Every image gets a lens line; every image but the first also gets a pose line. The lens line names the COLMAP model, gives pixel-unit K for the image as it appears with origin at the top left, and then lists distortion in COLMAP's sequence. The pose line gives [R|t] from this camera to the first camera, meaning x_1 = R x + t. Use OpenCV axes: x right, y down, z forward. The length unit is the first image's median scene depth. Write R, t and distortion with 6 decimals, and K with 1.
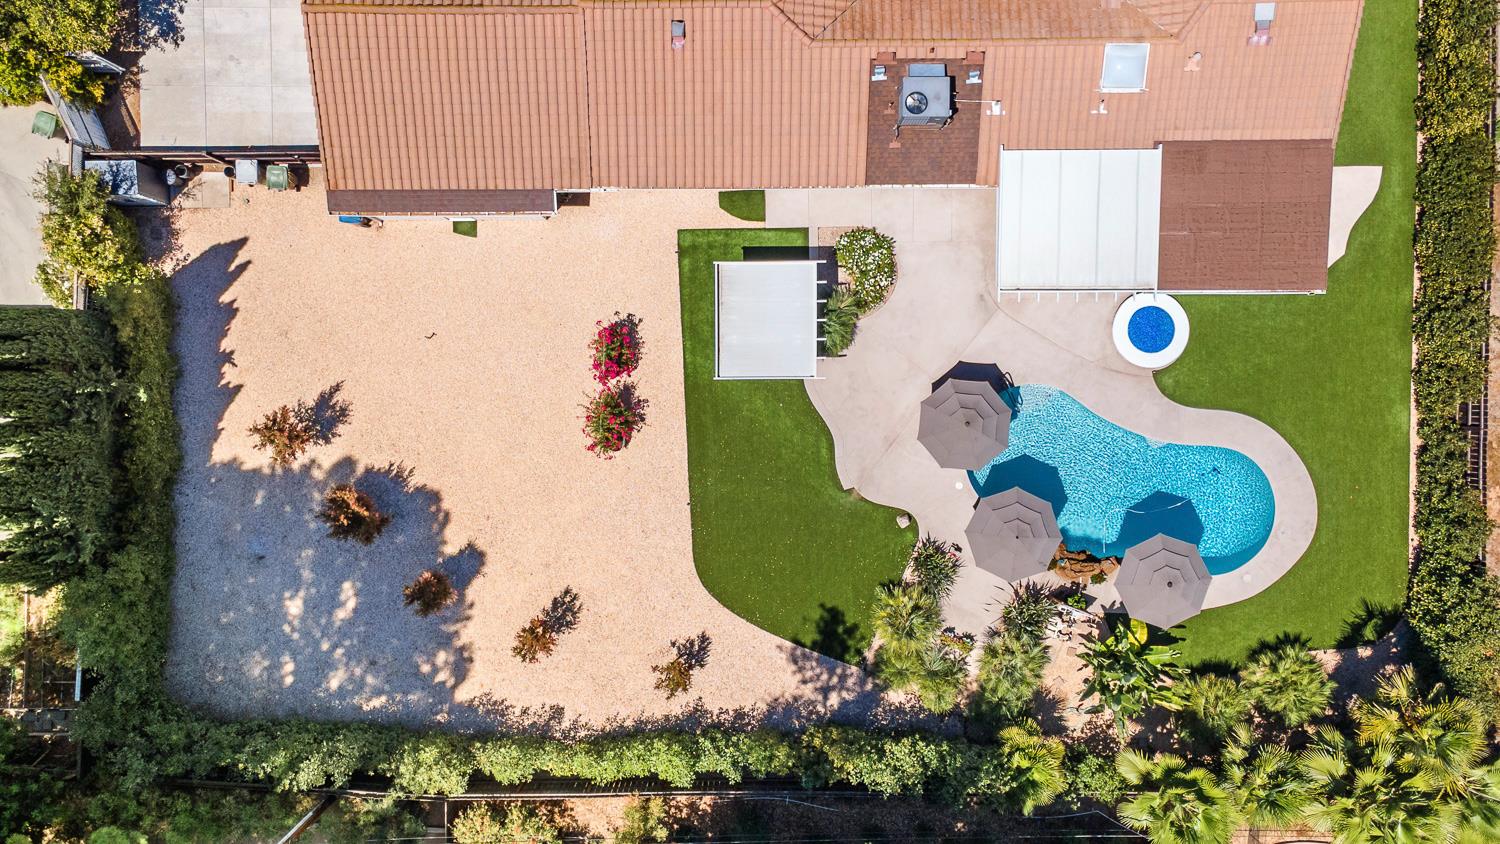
lens RADIAL K [[1038.3, 0, 750.0], [0, 1038.3, 422.0], [0, 0, 1]] dist [0.020948, 0.001008]
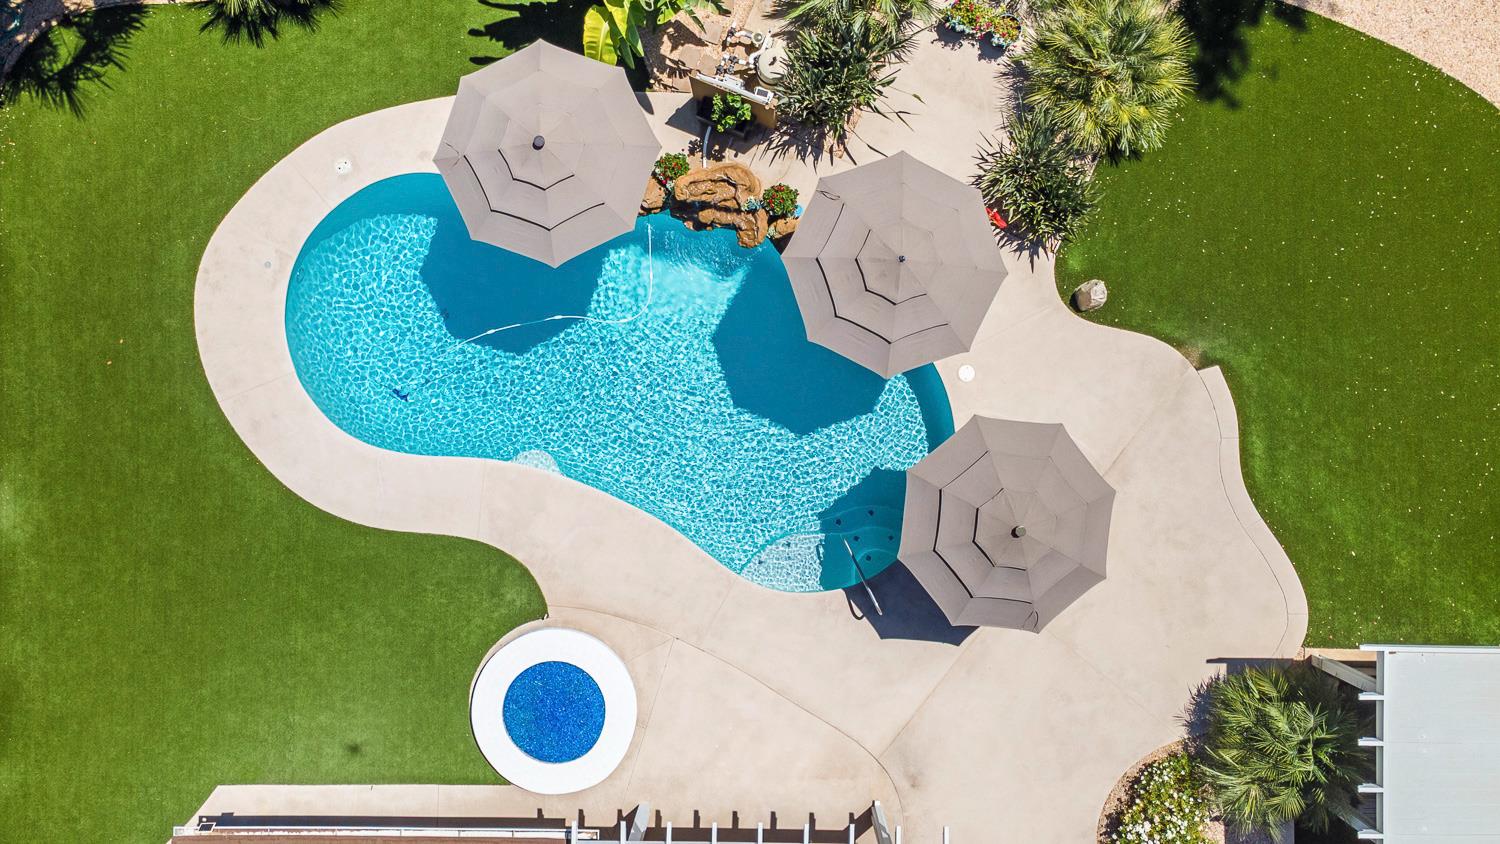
lens RADIAL K [[1083.3, 0, 753.1], [0, 1083.3, 413.1], [0, 0, 1]] dist [0.011593, 0.034555]
pose [[-0.999980, -0.005358, 0.003230, 0.293337], [0.005227, -0.999214, -0.039288, 0.061634], [0.003438, -0.039270, 0.999223, 0.521368]]
